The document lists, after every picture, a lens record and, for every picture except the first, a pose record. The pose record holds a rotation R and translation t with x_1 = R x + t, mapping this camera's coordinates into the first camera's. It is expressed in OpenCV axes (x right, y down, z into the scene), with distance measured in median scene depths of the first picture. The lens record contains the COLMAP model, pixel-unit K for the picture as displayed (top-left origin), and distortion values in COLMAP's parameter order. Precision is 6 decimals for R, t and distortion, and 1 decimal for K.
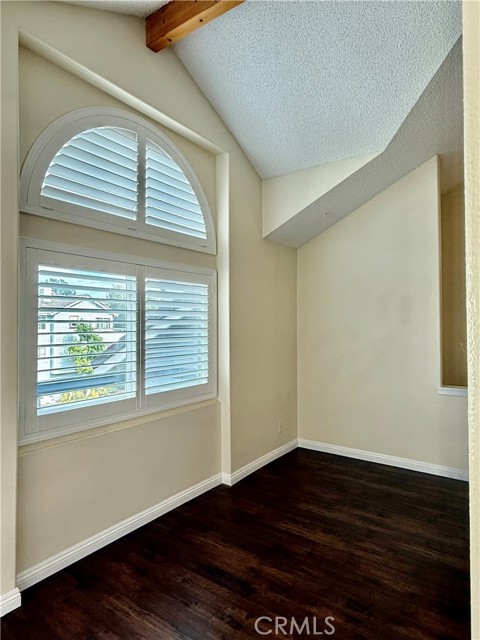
lens RADIAL K [[386.1, 0, 243.4], [0, 386.1, 315.9], [0, 0, 1]] dist [0.001050, 0.000310]
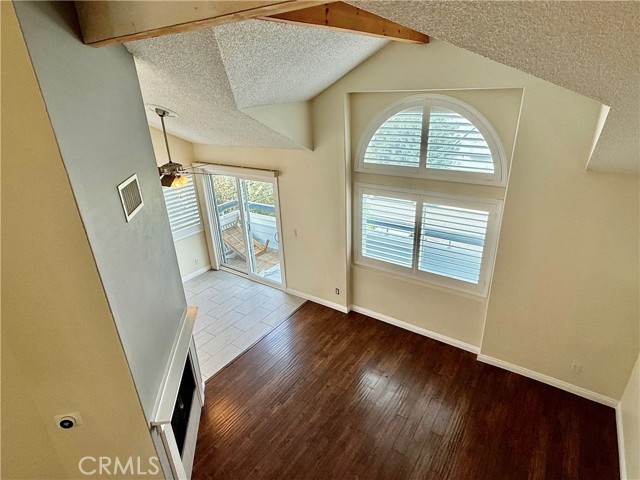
lens RADIAL K [[357.9, 0, 322.0], [0, 357.9, 238.0], [0, 0, 1]] dist [-0.002401, 0.000936]
pose [[0.017121, 0.392553, -0.919570, 1.146535], [0.055237, 0.917929, 0.392880, -0.570026], [0.998326, -0.057521, -0.005967, 0.603718]]
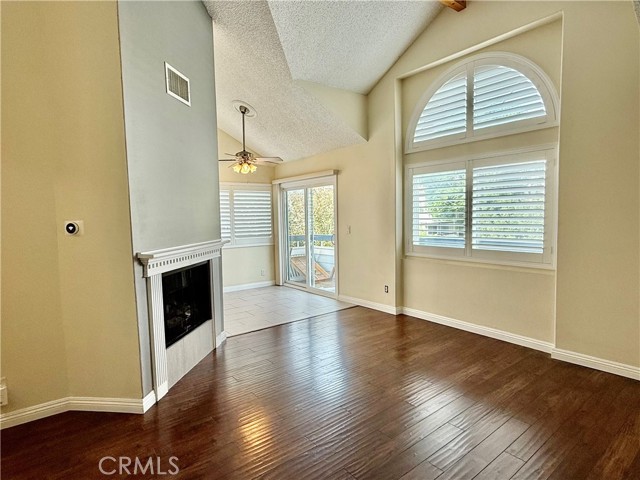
lens RADIAL K [[357.9, 0, 320.2], [0, 357.9, 239.5], [0, 0, 1]] dist [-0.002401, 0.000936]
pose [[-0.290646, 0.078684, -0.953590, 1.240519], [0.039384, 0.996752, 0.070242, 0.051344], [0.956020, -0.017141, -0.292801, 0.856470]]
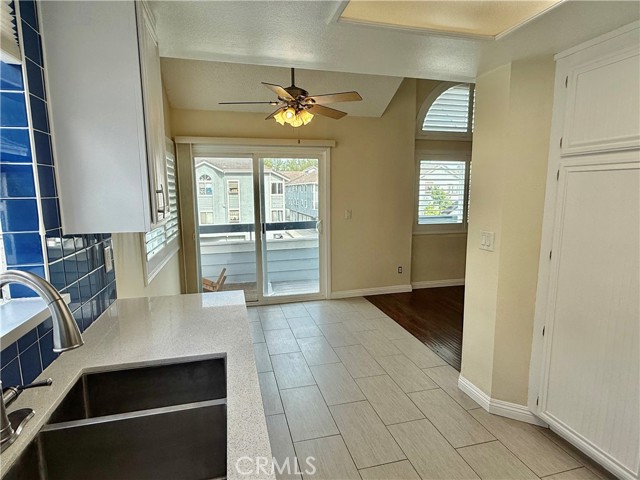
lens RADIAL K [[357.9, 0, 323.3], [0, 357.9, 238.5], [0, 0, 1]] dist [-0.002401, 0.000936]
pose [[0.770192, 0.086674, -0.631895, 0.344439], [0.012964, 0.988391, 0.151375, -0.000854], [0.637680, -0.124780, 0.760127, -0.878866]]
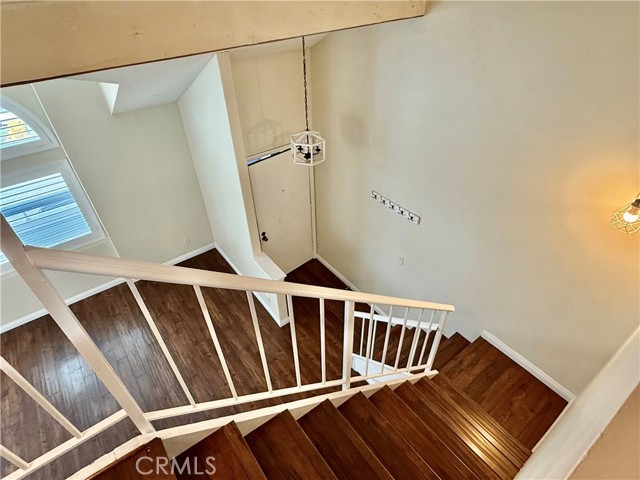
lens RADIAL K [[357.9, 0, 321.8], [0, 357.9, 239.9], [0, 0, 1]] dist [-0.002401, 0.000936]
pose [[0.951994, 0.186026, -0.243109, 1.310055], [0.017022, 0.760773, 0.648795, -0.818893], [0.305643, -0.621787, 0.721085, 0.328135]]
